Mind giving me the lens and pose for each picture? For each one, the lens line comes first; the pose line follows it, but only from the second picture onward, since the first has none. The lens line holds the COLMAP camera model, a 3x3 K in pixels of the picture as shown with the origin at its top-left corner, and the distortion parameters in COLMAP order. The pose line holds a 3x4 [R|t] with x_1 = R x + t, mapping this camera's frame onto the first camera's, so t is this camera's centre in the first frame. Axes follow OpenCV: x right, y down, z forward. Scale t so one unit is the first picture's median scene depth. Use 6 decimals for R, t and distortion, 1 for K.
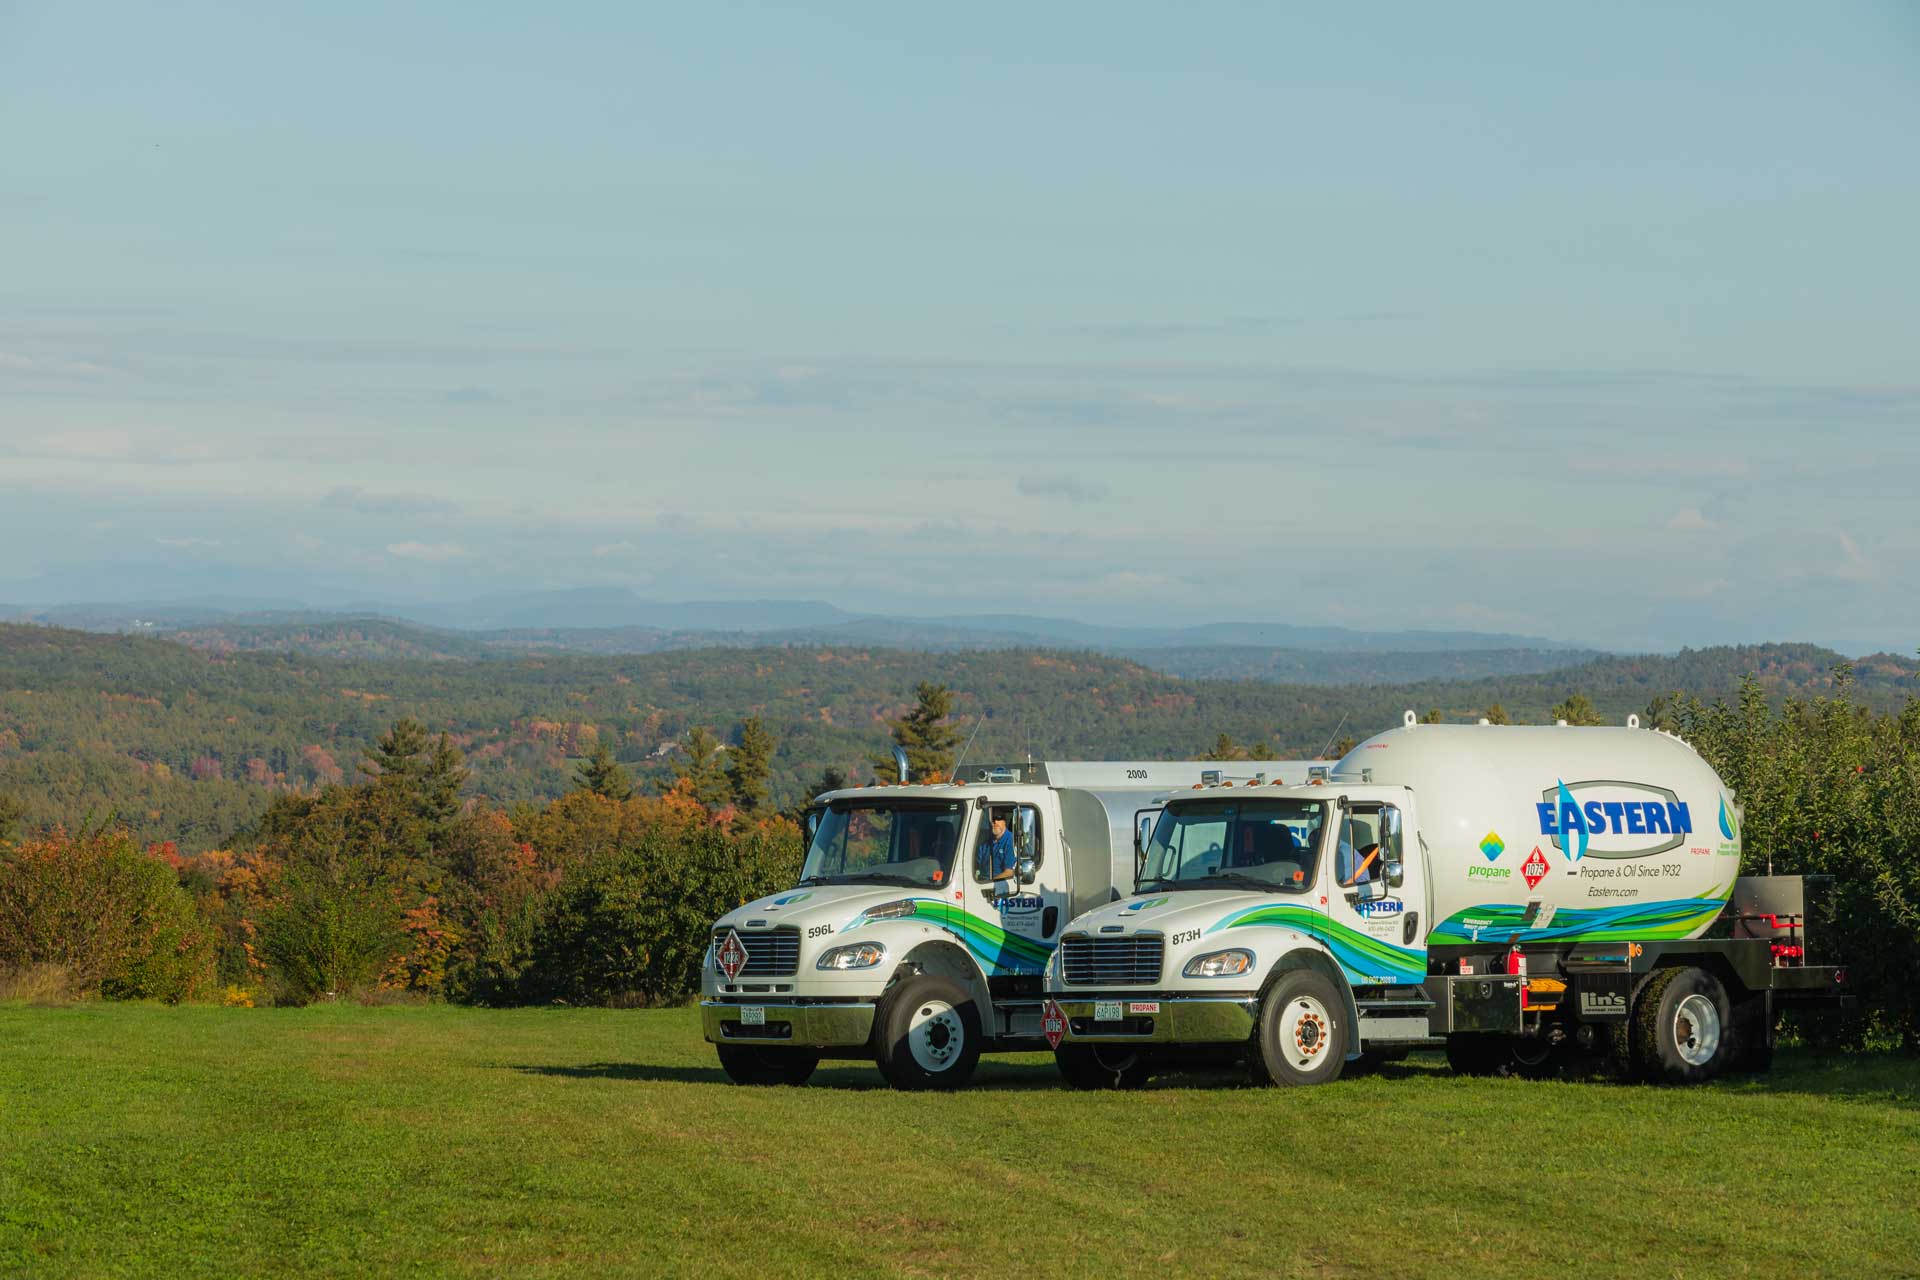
lens RADIAL K [[6594.4, 0, 960.0], [0, 6594.4, 640.0], [0, 0, 1]] dist [-0.098869, -2.484914]
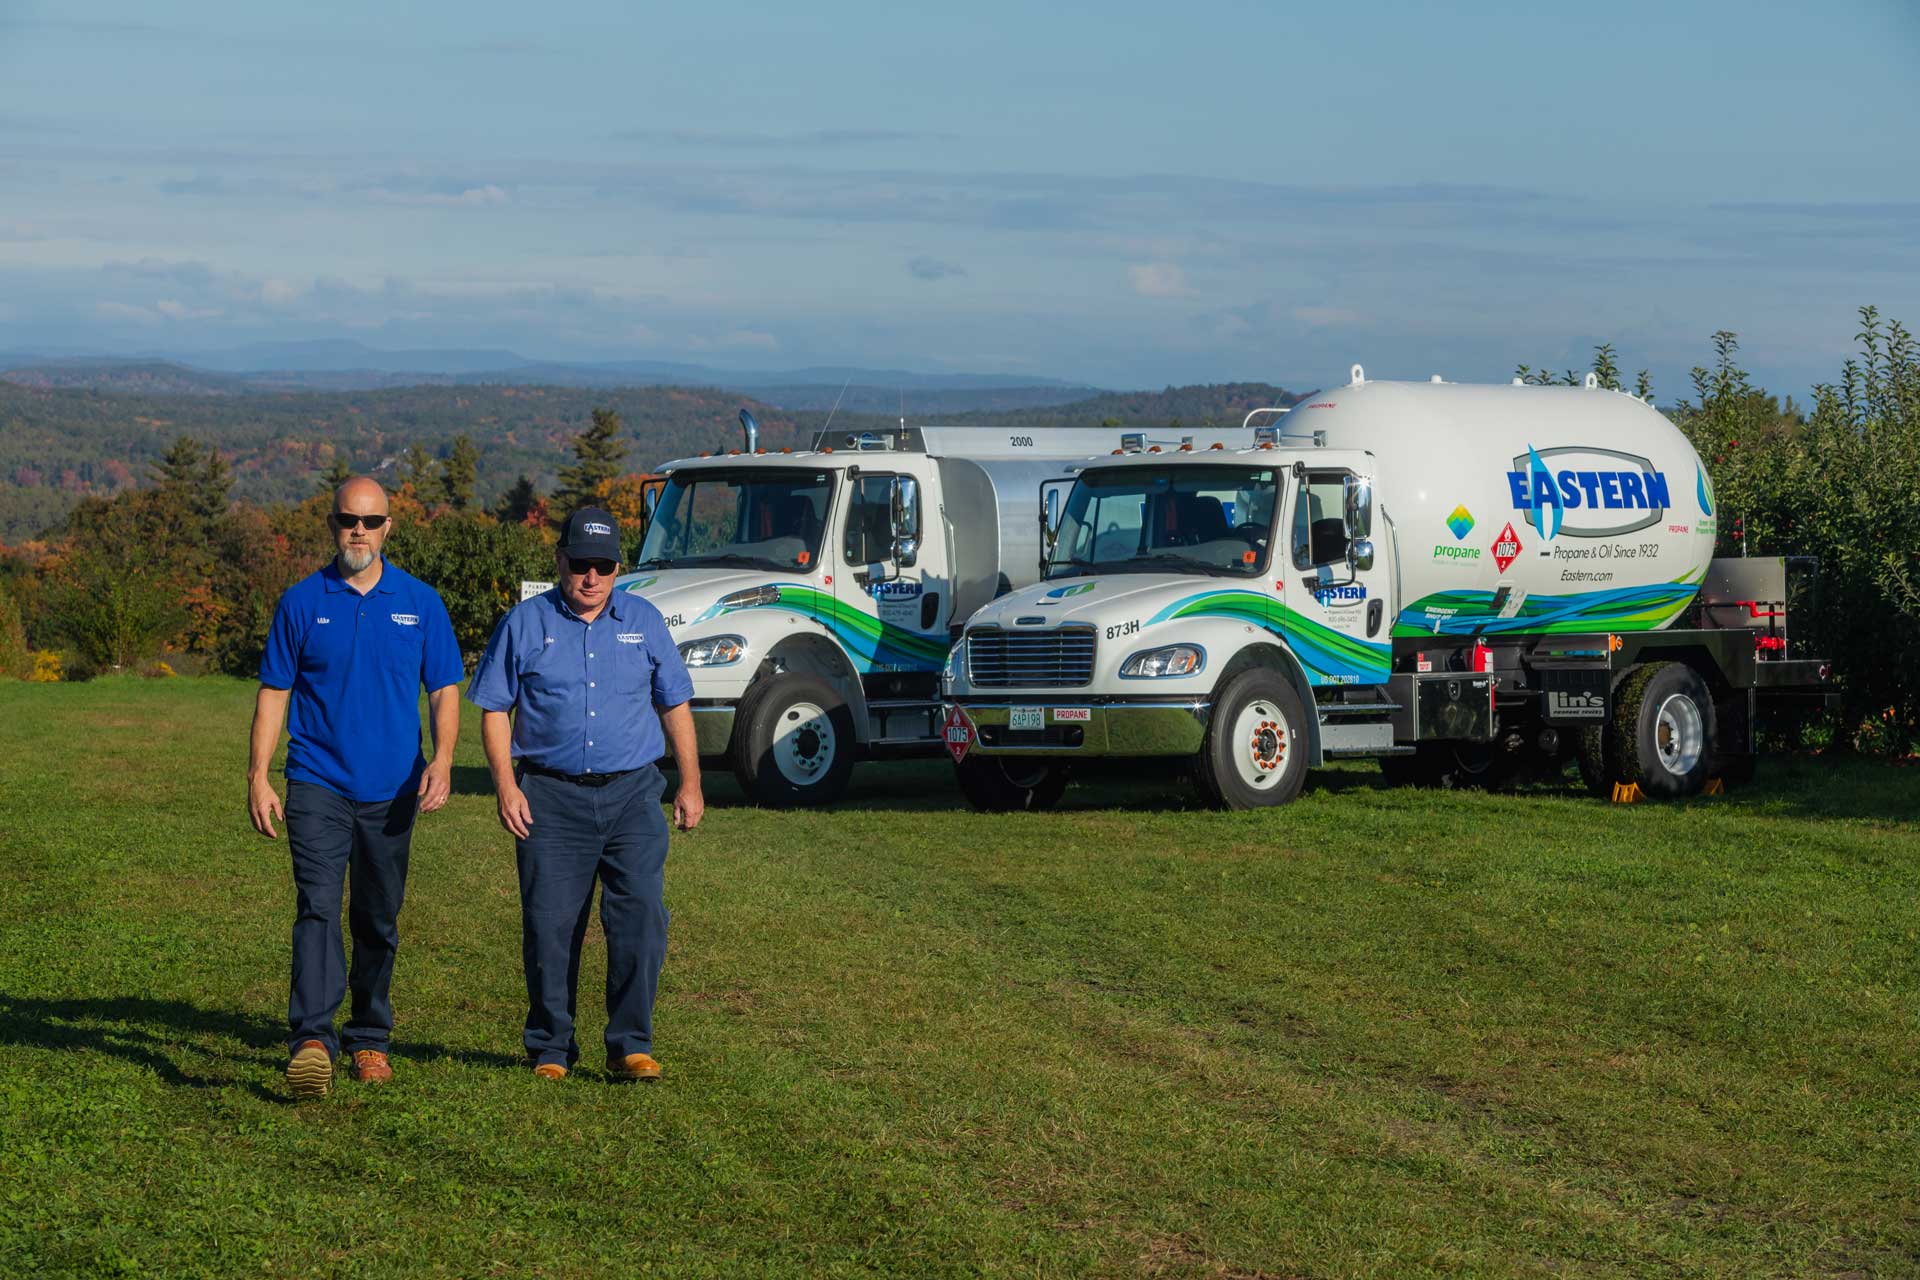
lens RADIAL K [[5043.5, 0, 925.4], [0, 5043.5, 636.8], [0, 0, 1]] dist [0.028652, -0.604410]
pose [[0.998098, -0.001948, 0.061622, -0.028525], [-0.001188, 0.998707, 0.050826, 0.012764], [-0.061641, -0.050802, 0.996805, 0.345785]]
